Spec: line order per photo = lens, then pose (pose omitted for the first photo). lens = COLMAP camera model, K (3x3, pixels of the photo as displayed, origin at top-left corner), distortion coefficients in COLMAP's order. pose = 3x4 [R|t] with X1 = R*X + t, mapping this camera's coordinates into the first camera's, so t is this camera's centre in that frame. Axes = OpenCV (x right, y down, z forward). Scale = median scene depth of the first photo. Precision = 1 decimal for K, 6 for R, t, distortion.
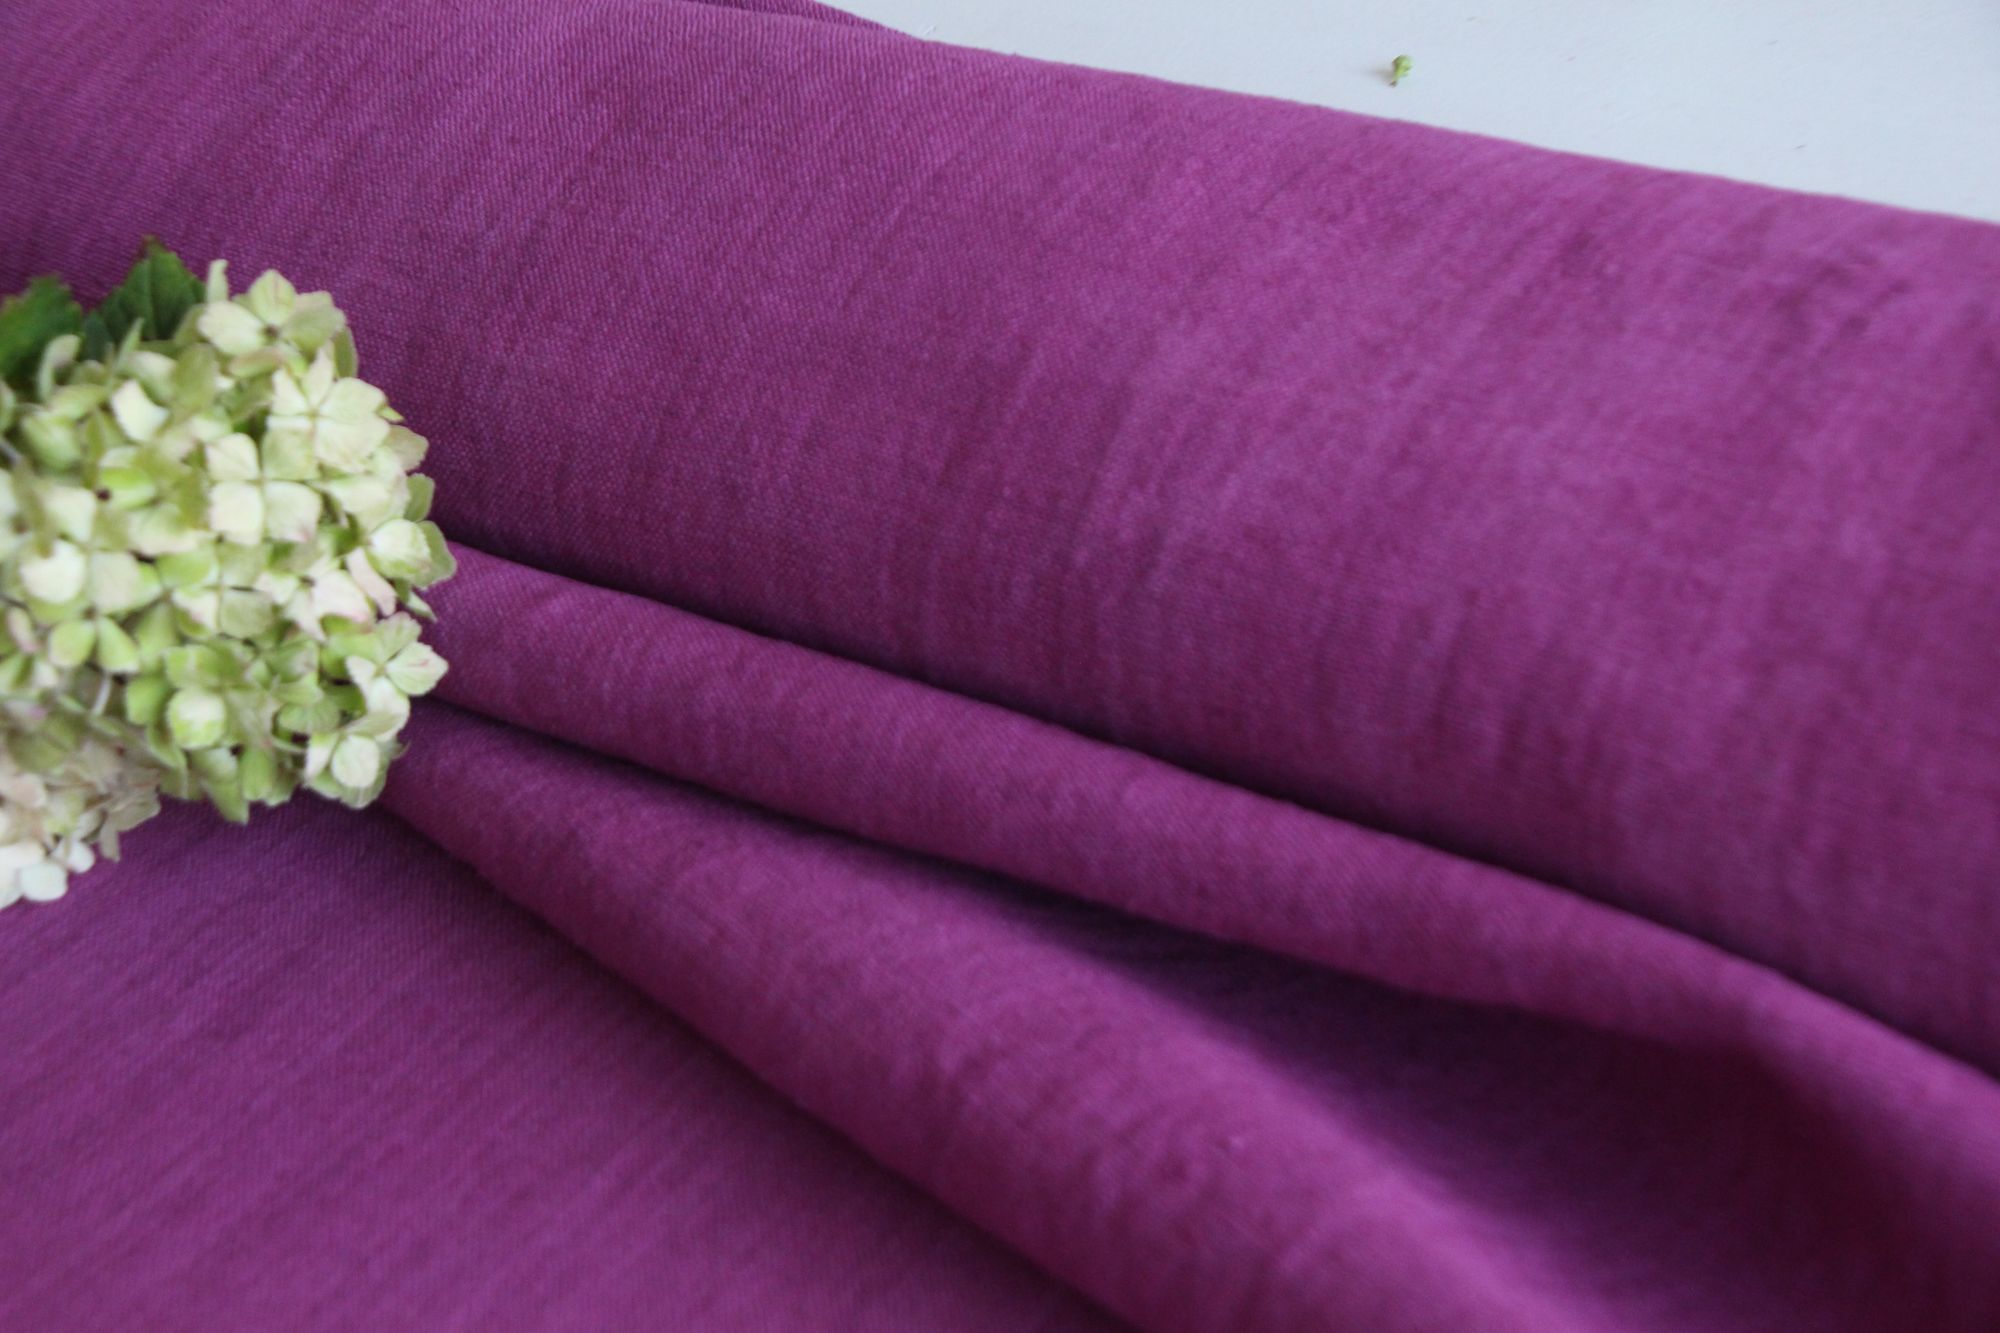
lens RADIAL K [[4510.8, 0, 881.3], [0, 4510.8, 648.9], [0, 0, 1]] dist [0.221211, 0.000000]
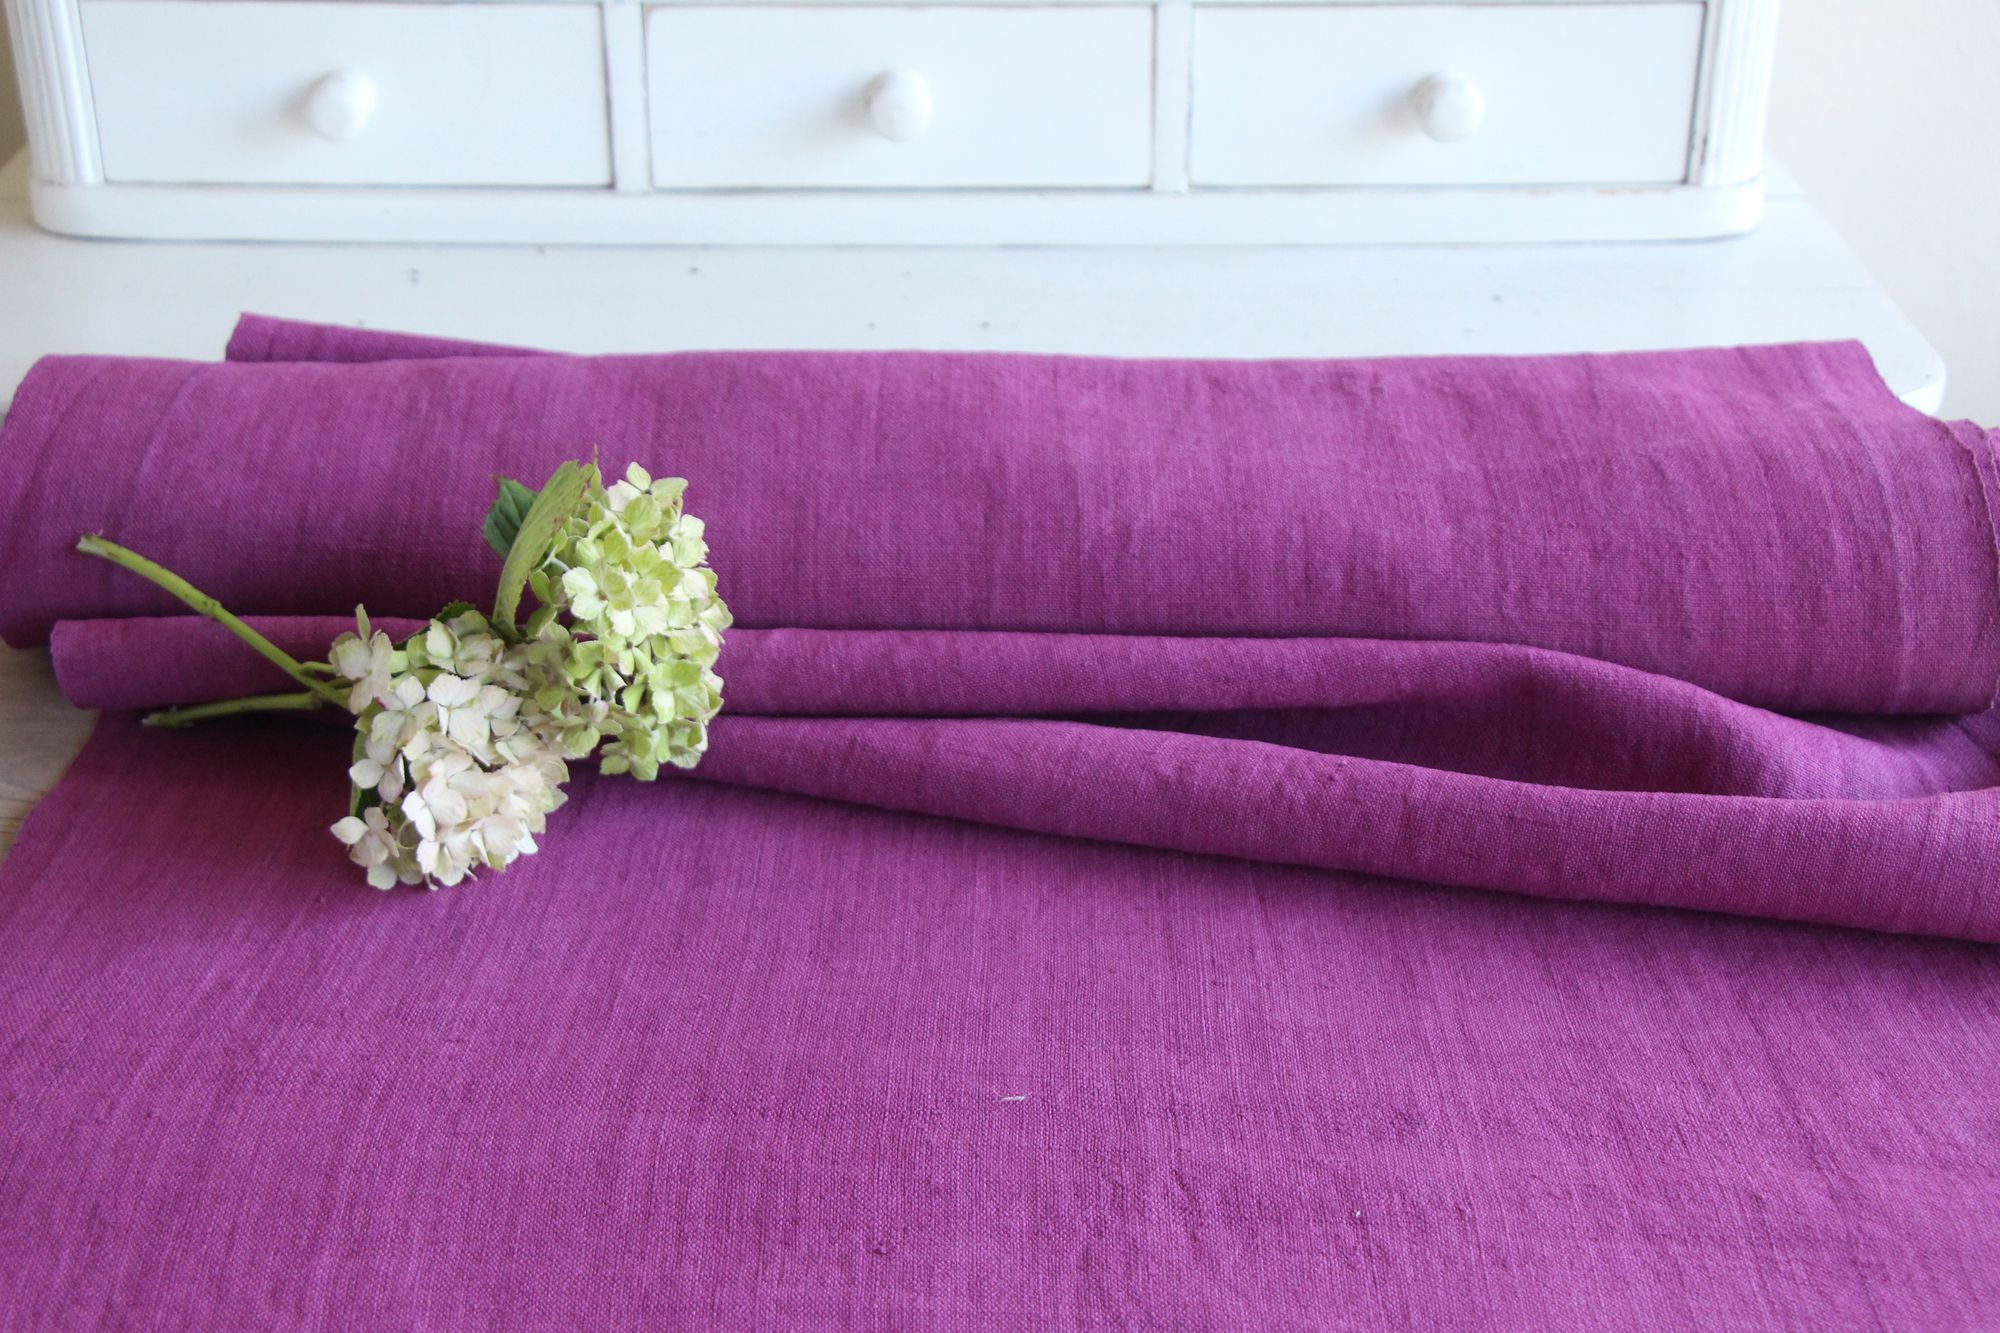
lens RADIAL K [[3252.1, 0, 948.9], [0, 3252.1, 704.4], [0, 0, 1]] dist [0.119323, 0.000000]
pose [[0.824175, -0.138807, 0.549061, -0.769148], [0.220426, 0.971673, -0.085226, 0.149673], [-0.521678, 0.191268, 0.831426, -0.116043]]
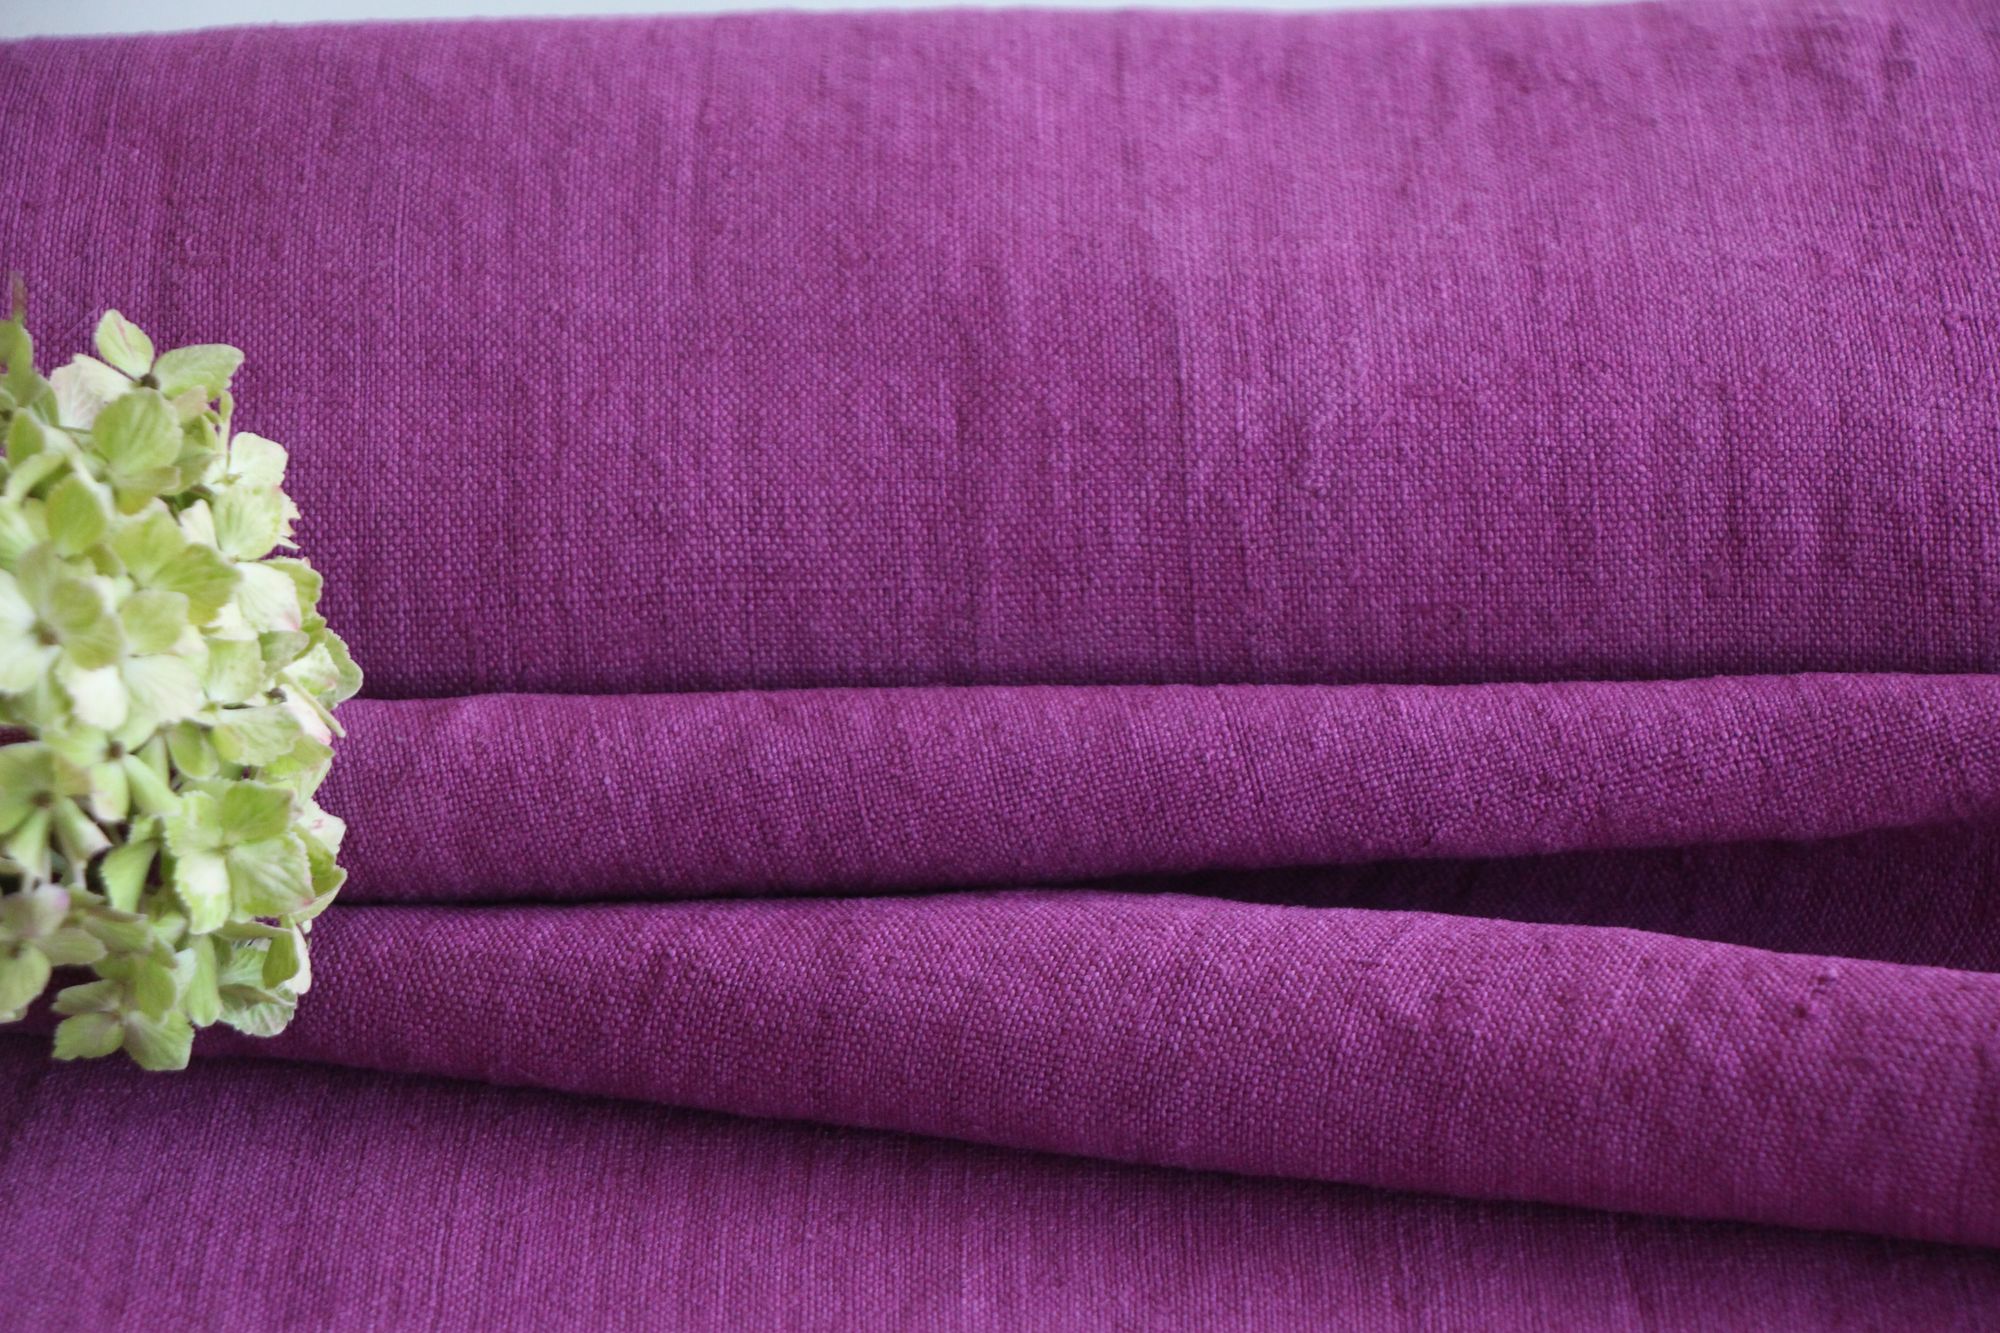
lens RADIAL K [[8212.9, 0, 949.0], [0, 8212.9, 741.5], [0, 0, 1]] dist [0.831555, 0.000000]
pose [[0.819042, -0.160618, 0.550792, -0.805270], [0.252518, 0.962947, -0.094693, 0.152855], [-0.515174, 0.216643, 0.829254, -0.192941]]
